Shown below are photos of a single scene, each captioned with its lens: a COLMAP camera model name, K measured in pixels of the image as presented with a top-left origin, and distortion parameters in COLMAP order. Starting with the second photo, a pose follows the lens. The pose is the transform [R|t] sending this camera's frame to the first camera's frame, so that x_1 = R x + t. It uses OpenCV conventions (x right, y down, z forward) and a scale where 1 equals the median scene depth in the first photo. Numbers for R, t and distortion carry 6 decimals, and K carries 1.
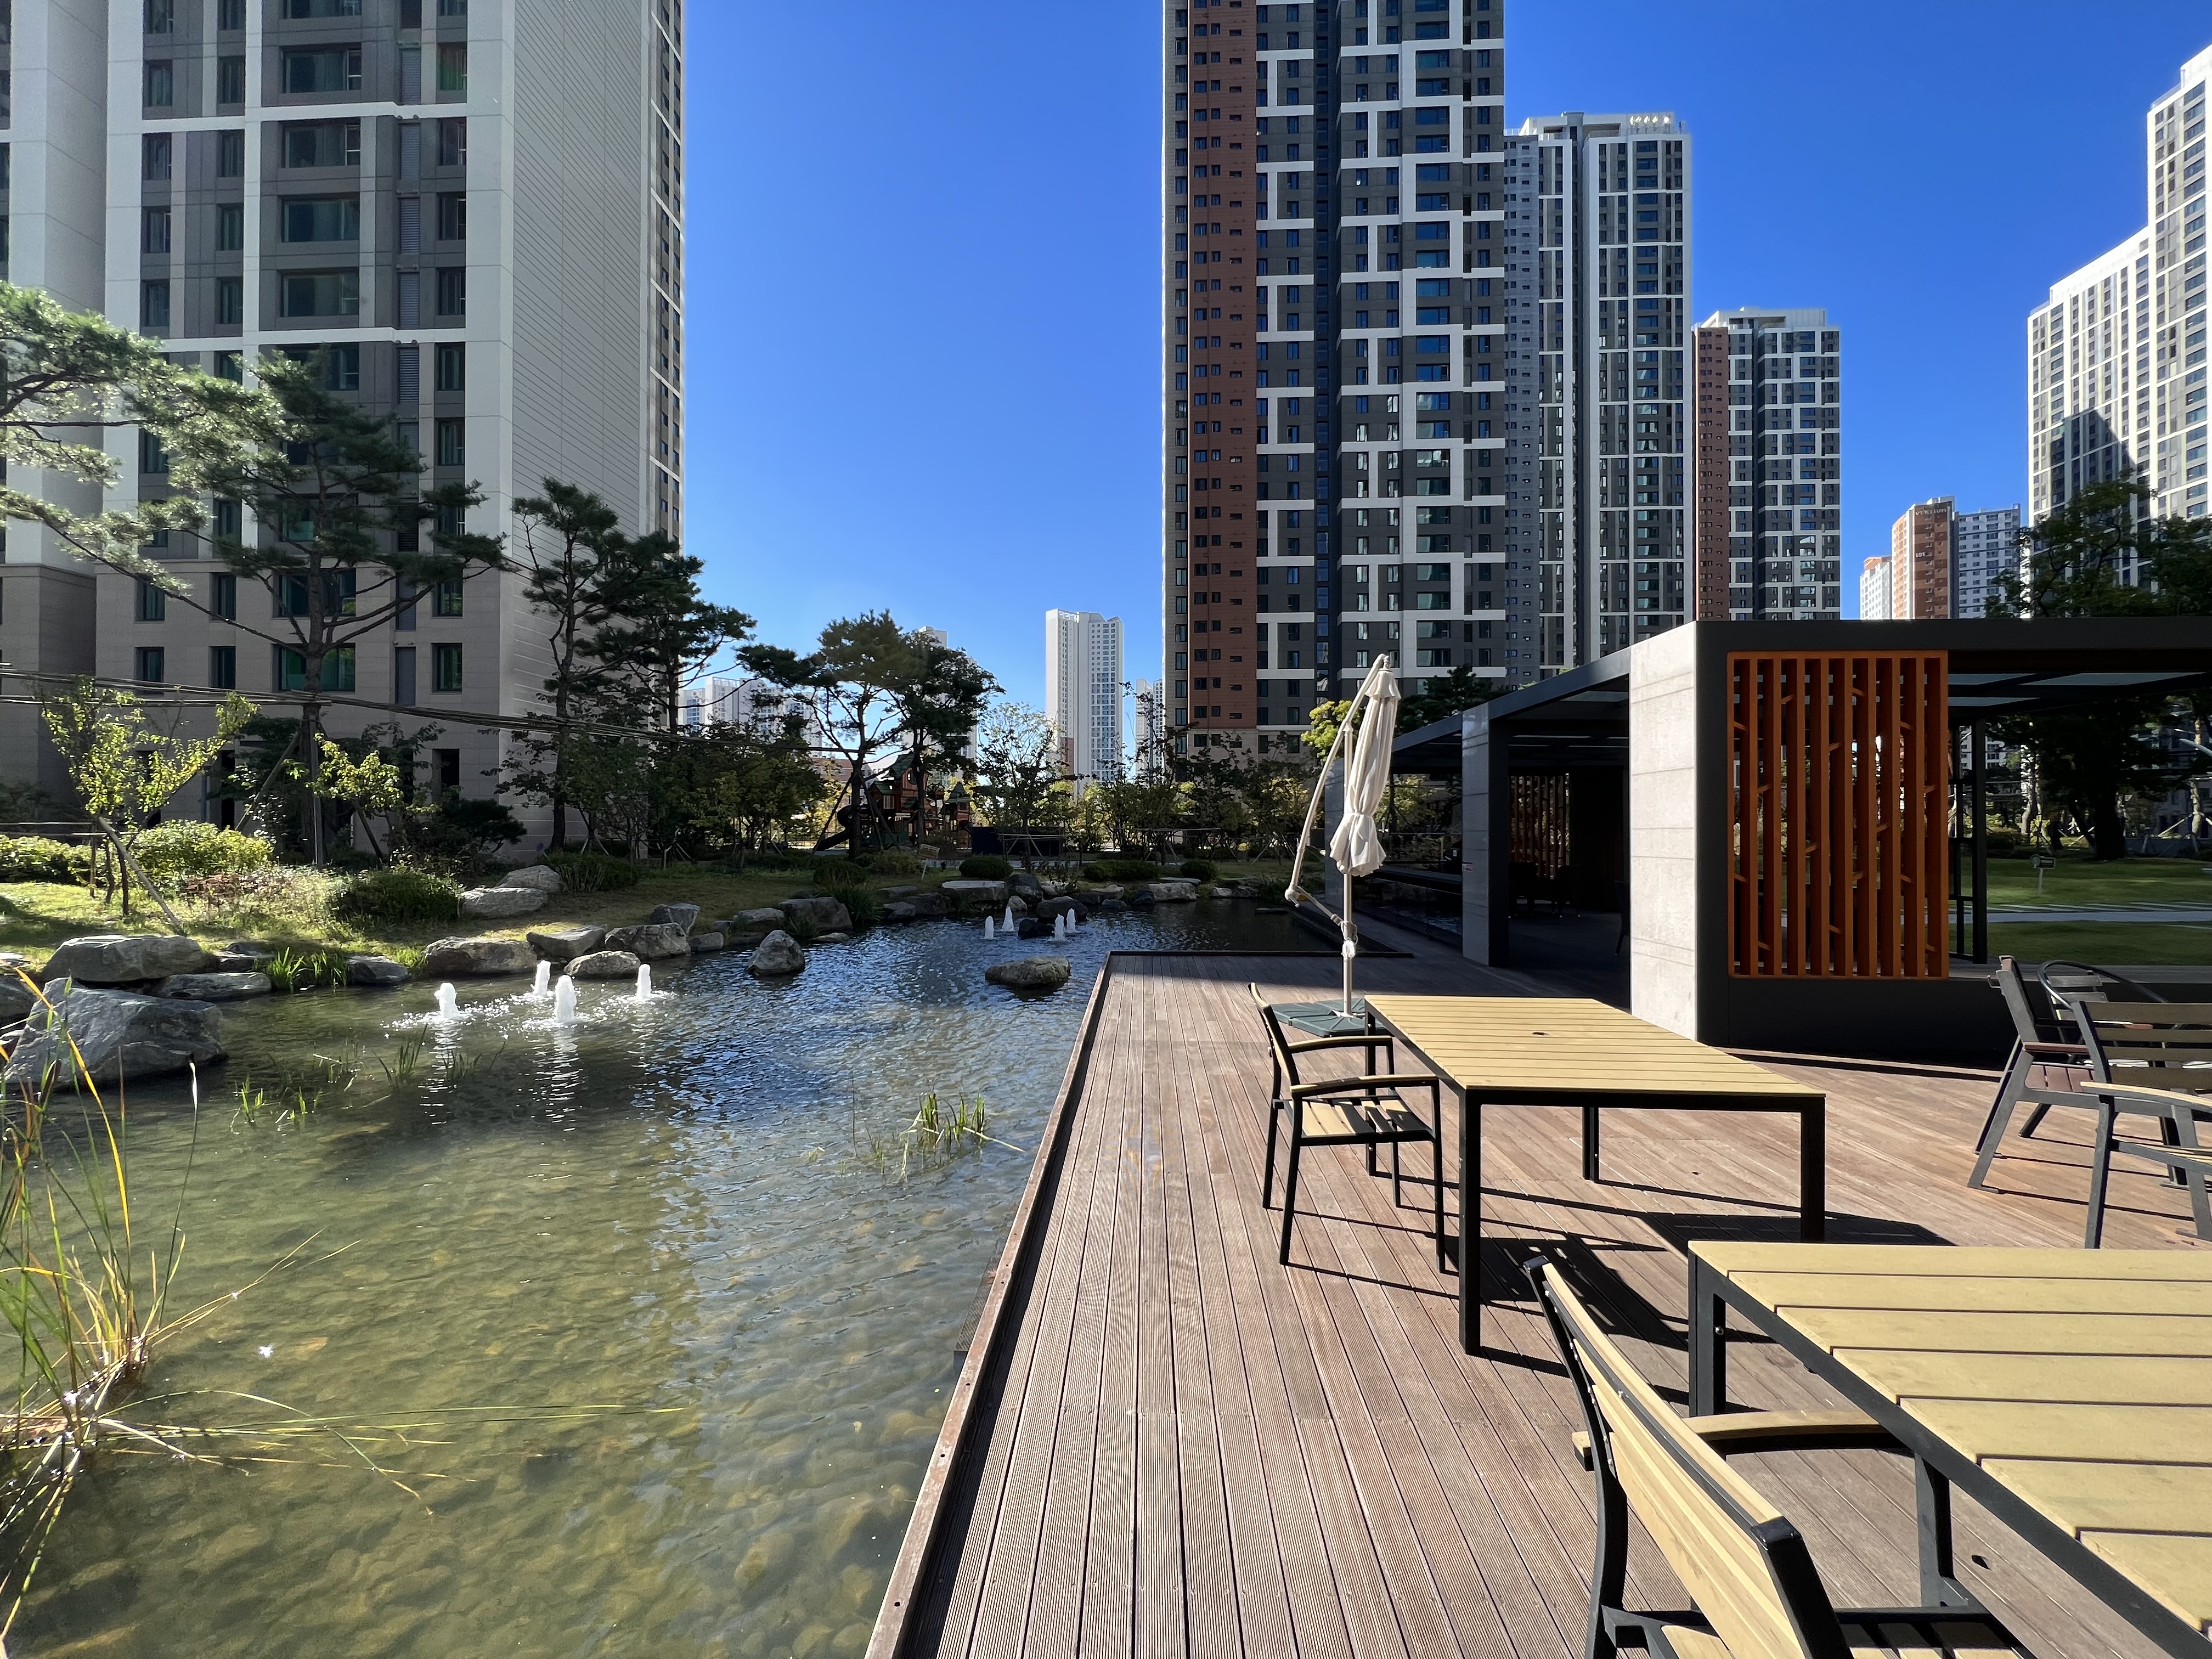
lens RADIAL K [[886.4, 0, 1106.7], [0, 886.4, 829.0], [0, 0, 1]] dist [-0.000792, 0.000669]
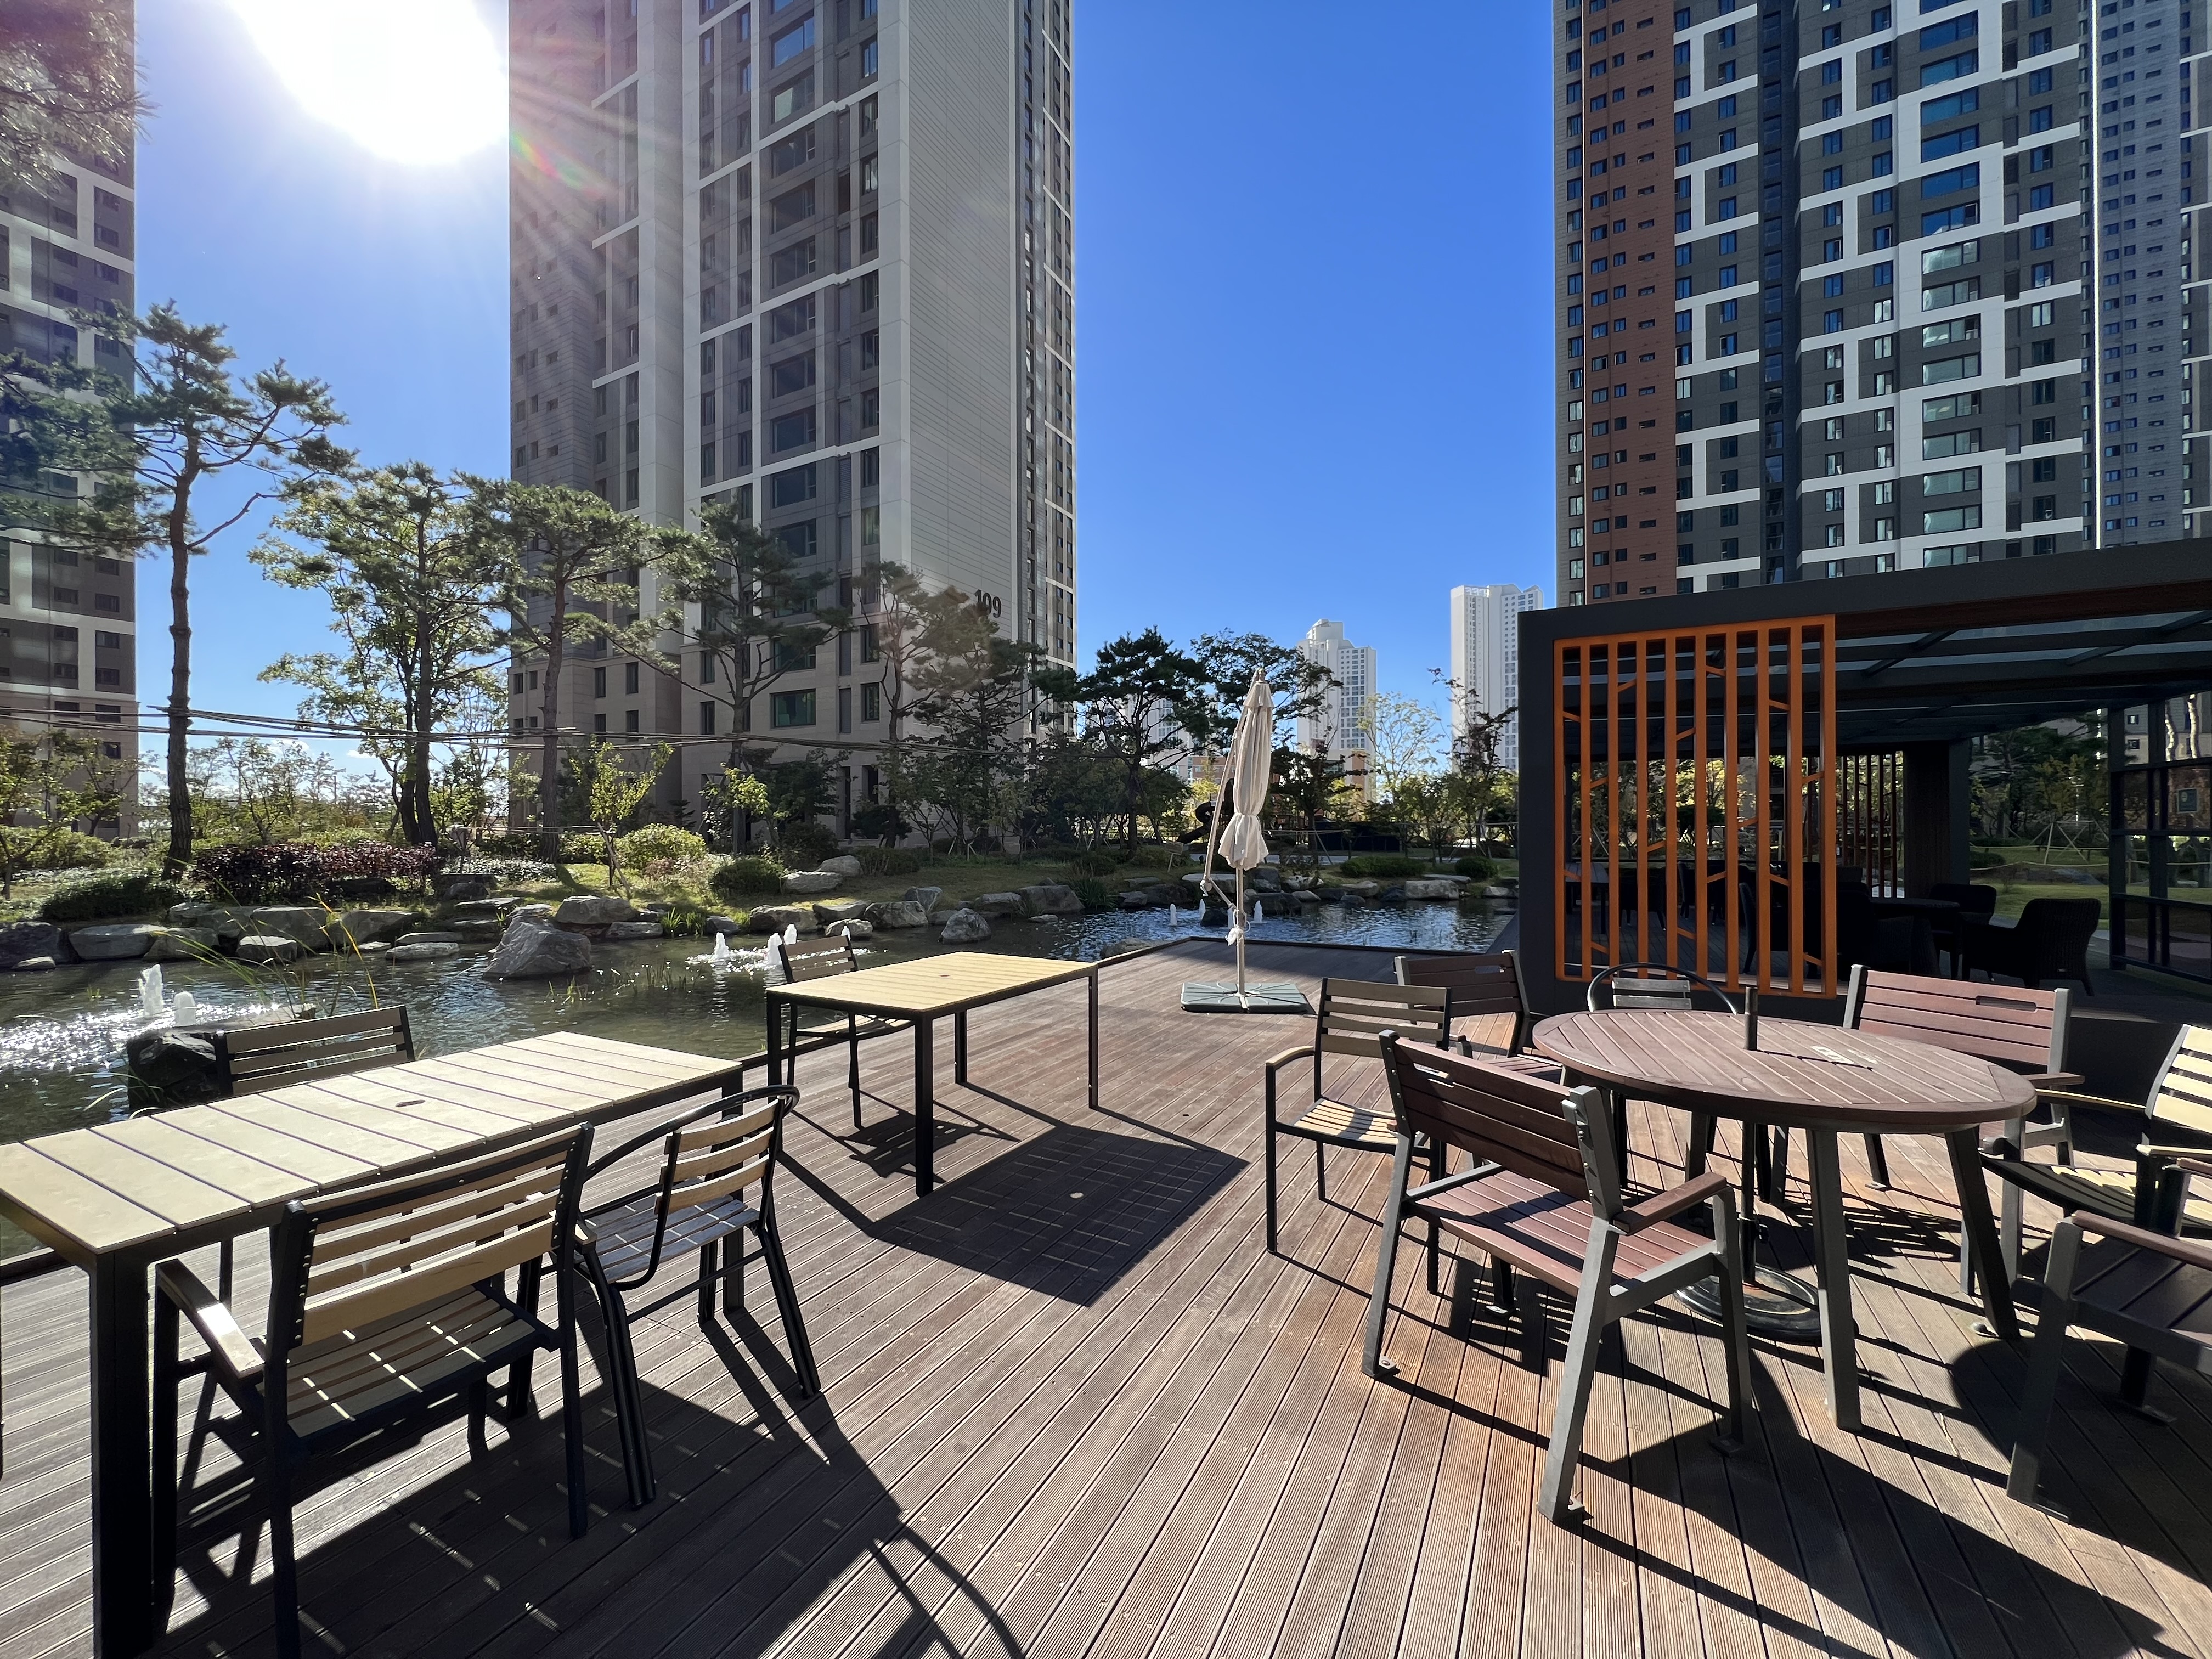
lens RADIAL K [[886.4, 0, 1099.0], [0, 886.4, 829.1], [0, 0, 1]] dist [-0.000792, 0.000669]
pose [[0.900017, -0.004757, -0.435829, 0.112261], [0.007091, 0.999968, 0.003730, -0.000366], [0.435797, -0.006448, 0.900022, -0.013328]]
